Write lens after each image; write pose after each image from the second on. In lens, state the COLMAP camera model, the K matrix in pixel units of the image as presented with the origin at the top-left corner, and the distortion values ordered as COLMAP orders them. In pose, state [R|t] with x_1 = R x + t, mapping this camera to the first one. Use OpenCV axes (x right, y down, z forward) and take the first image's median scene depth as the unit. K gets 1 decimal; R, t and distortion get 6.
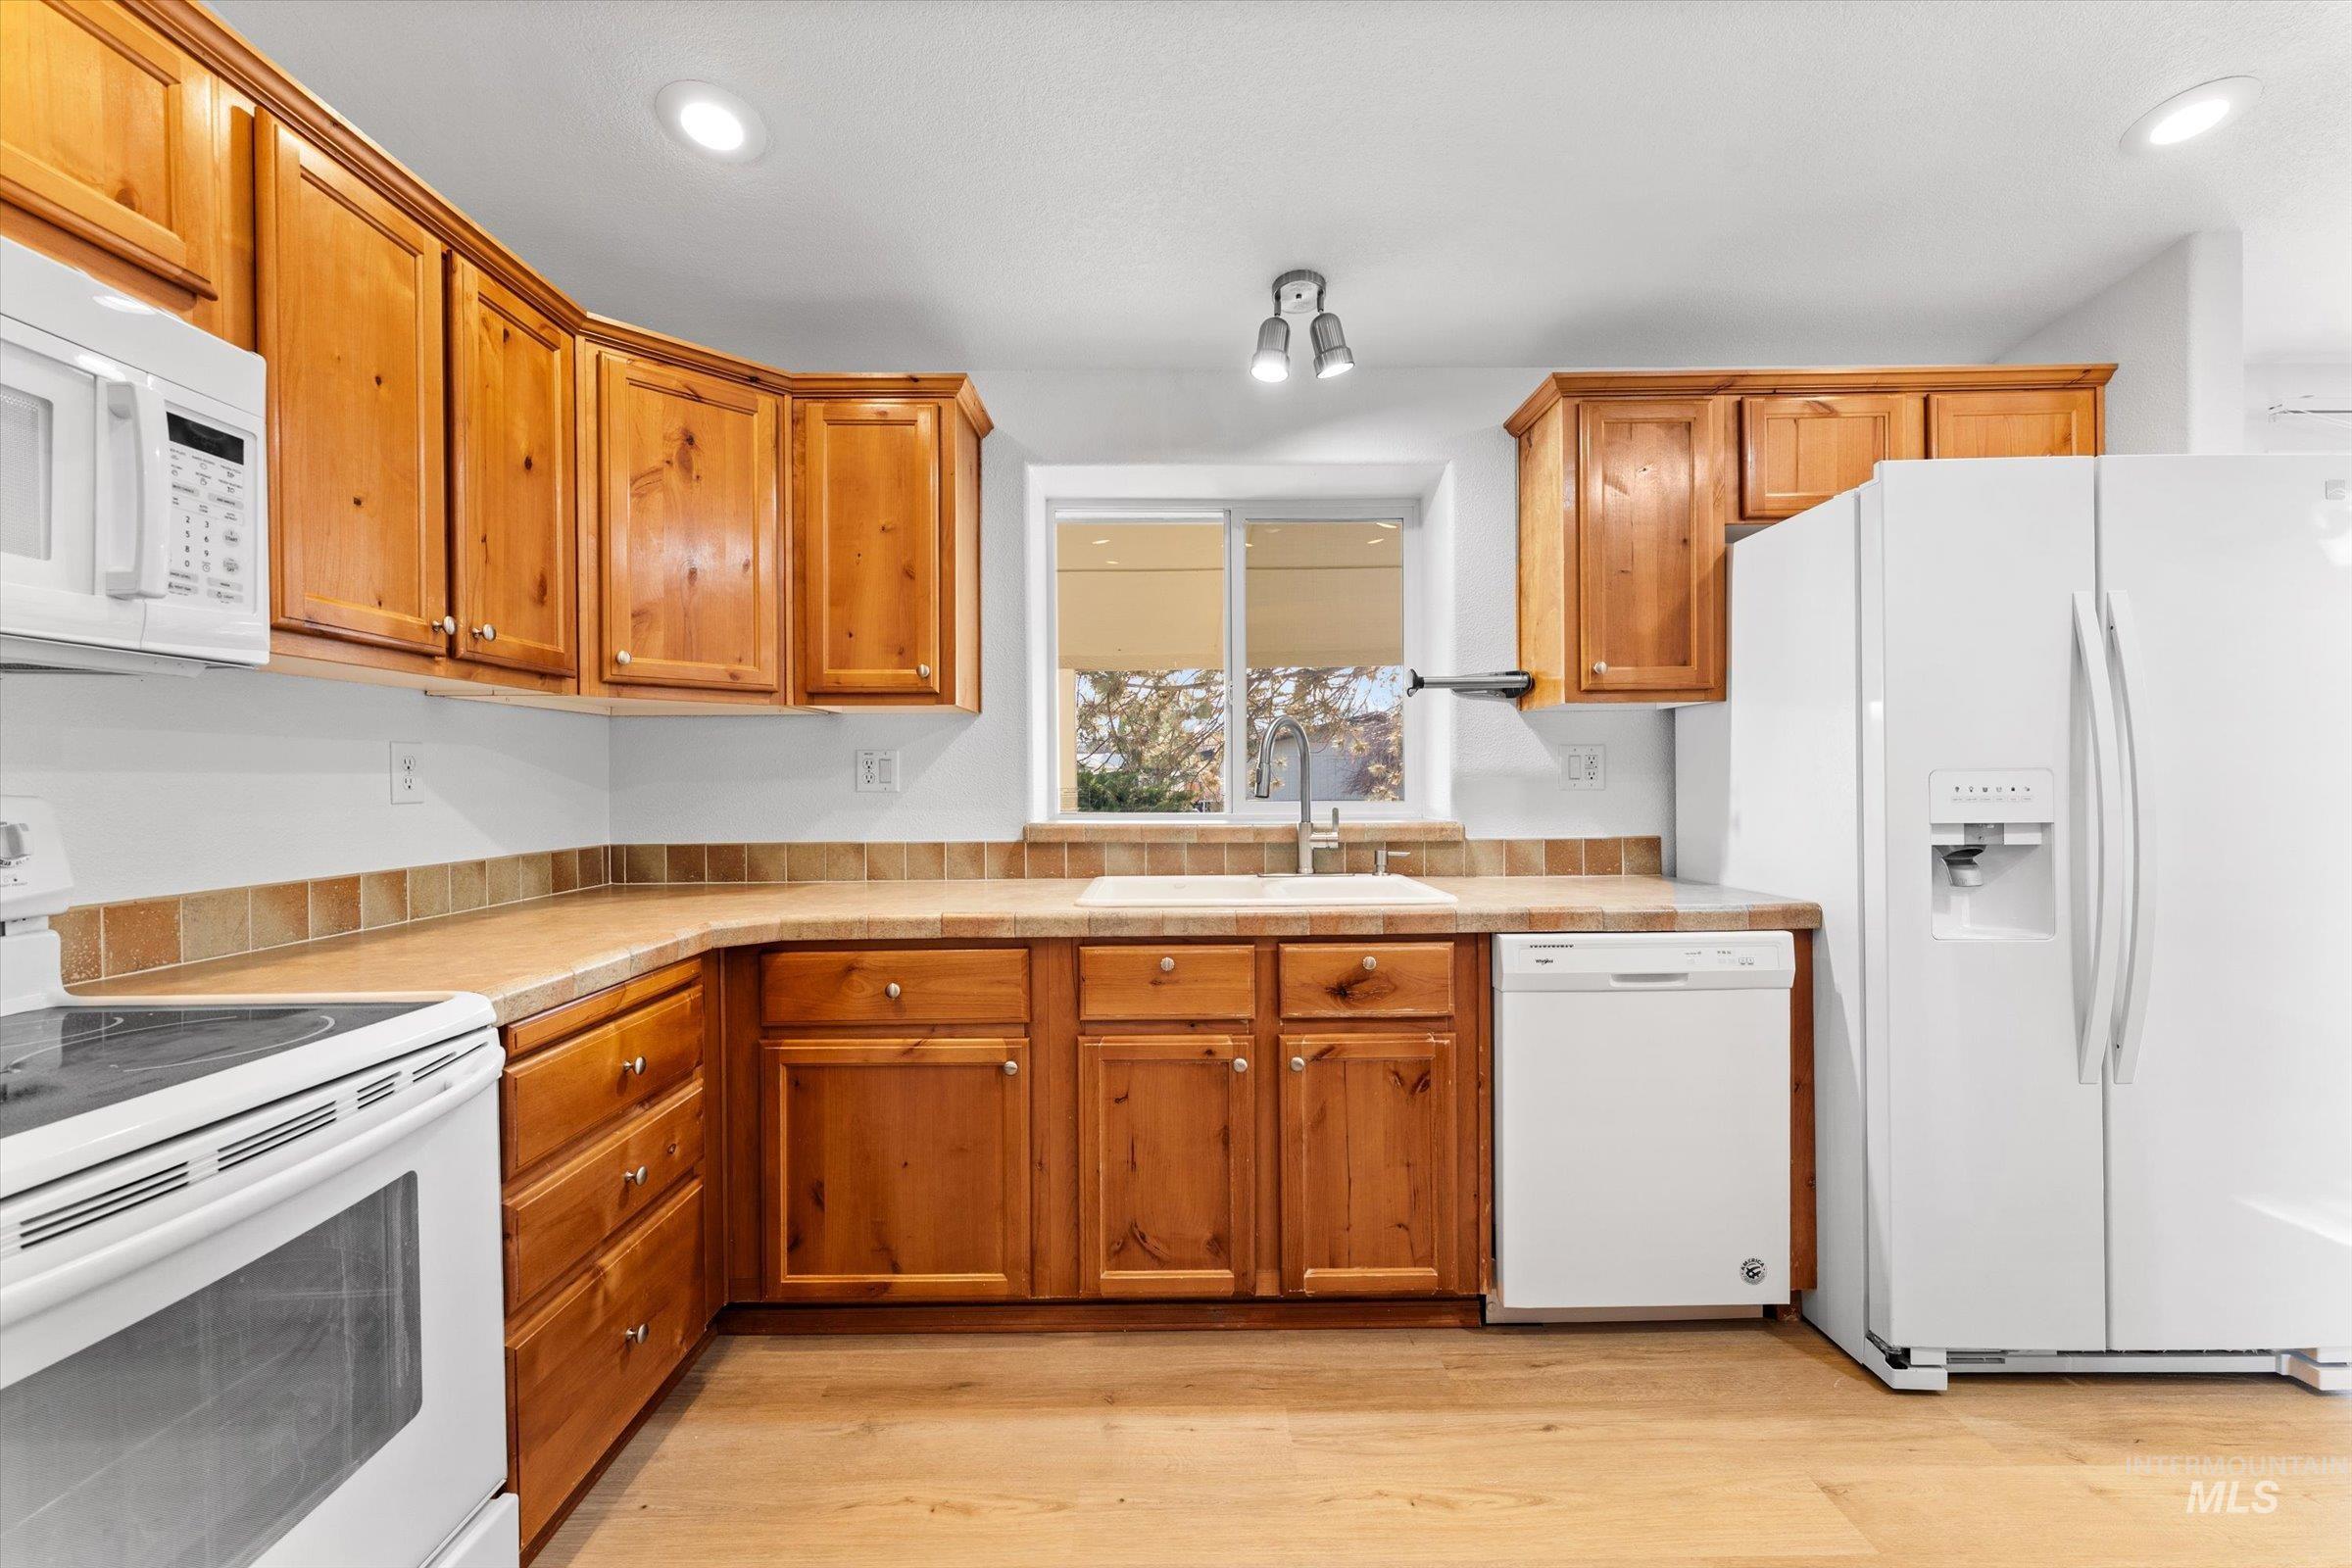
lens RADIAL K [[951.5, 0, 1158.3], [0, 951.5, 783.3], [0, 0, 1]] dist [-0.000766, 0.000426]
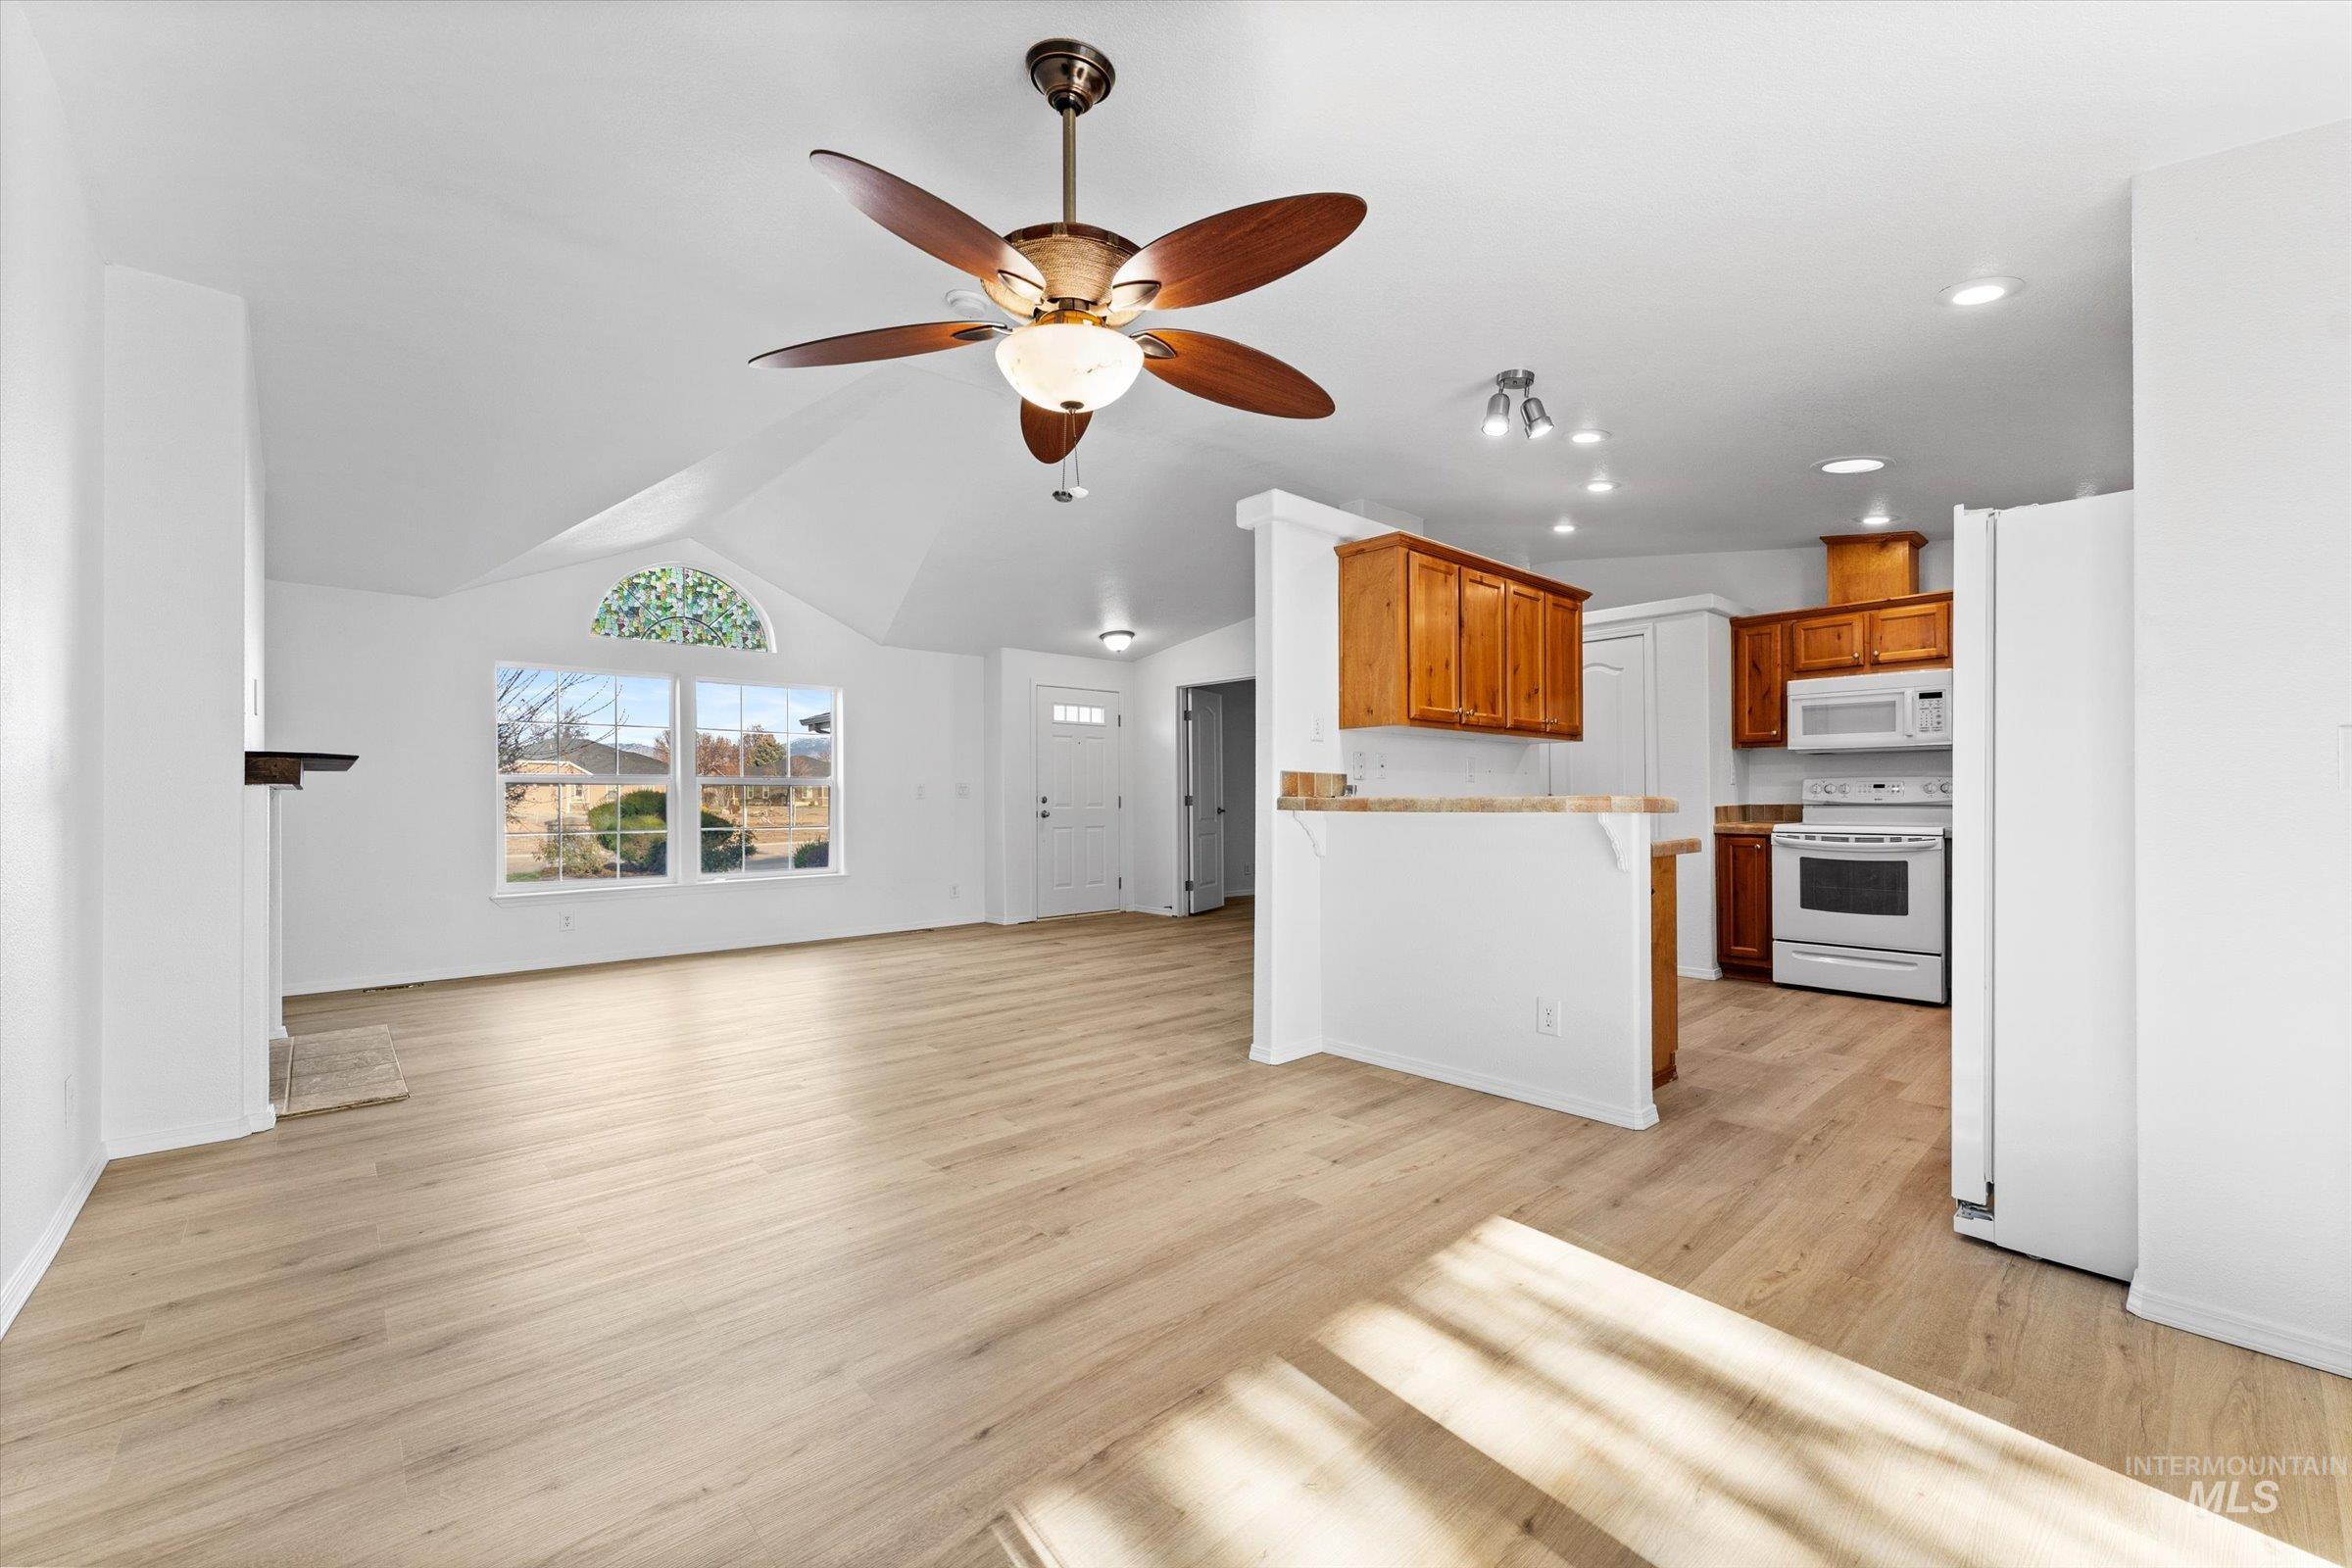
lens RADIAL K [[951.5, 0, 1175.7], [0, 951.5, 793.1], [0, 0, 1]] dist [-0.000766, 0.000426]
pose [[-0.738970, 0.005764, -0.673714, 2.902411], [0.005970, 0.999980, 0.002007, 0.037368], [0.673712, -0.002539, -0.738989, 1.215684]]
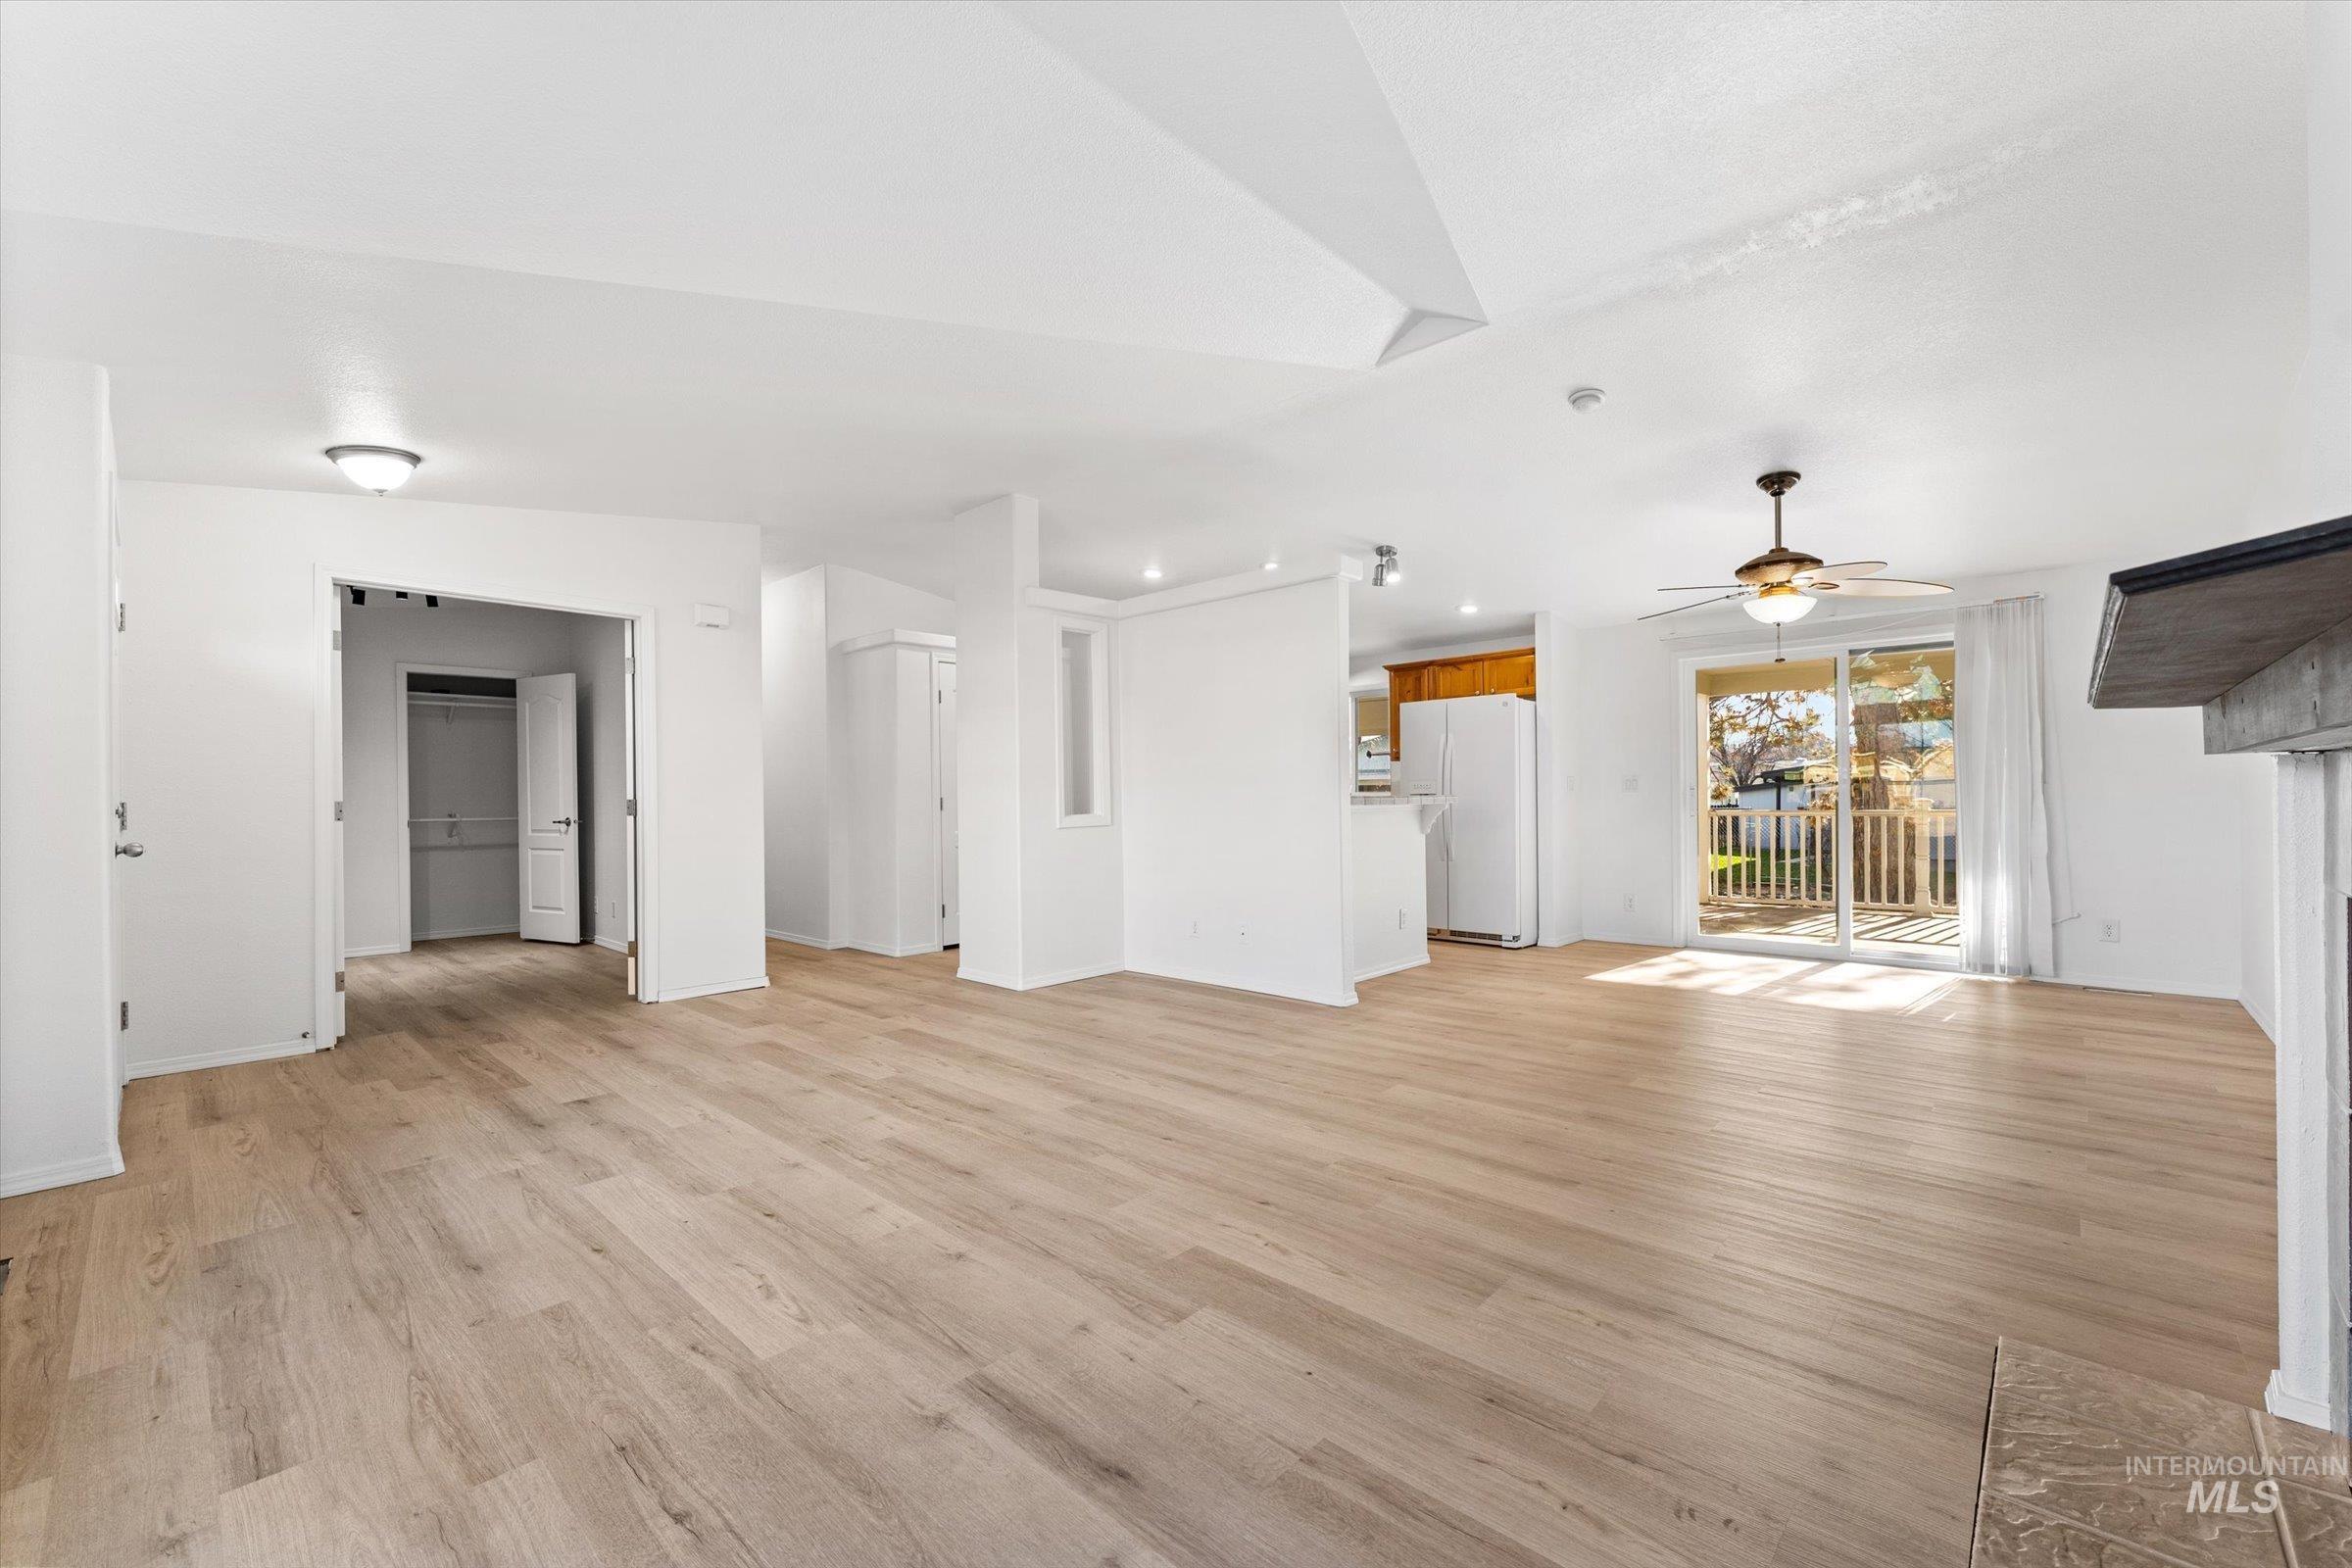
lens RADIAL K [[951.5, 0, 1178.3], [0, 951.5, 786.1], [0, 0, 1]] dist [-0.000766, 0.000426]
pose [[0.729361, -0.008631, -0.684075, 2.822661], [0.003629, 0.999955, -0.008747, 0.044764], [0.684119, 0.003898, 0.729360, -2.587772]]
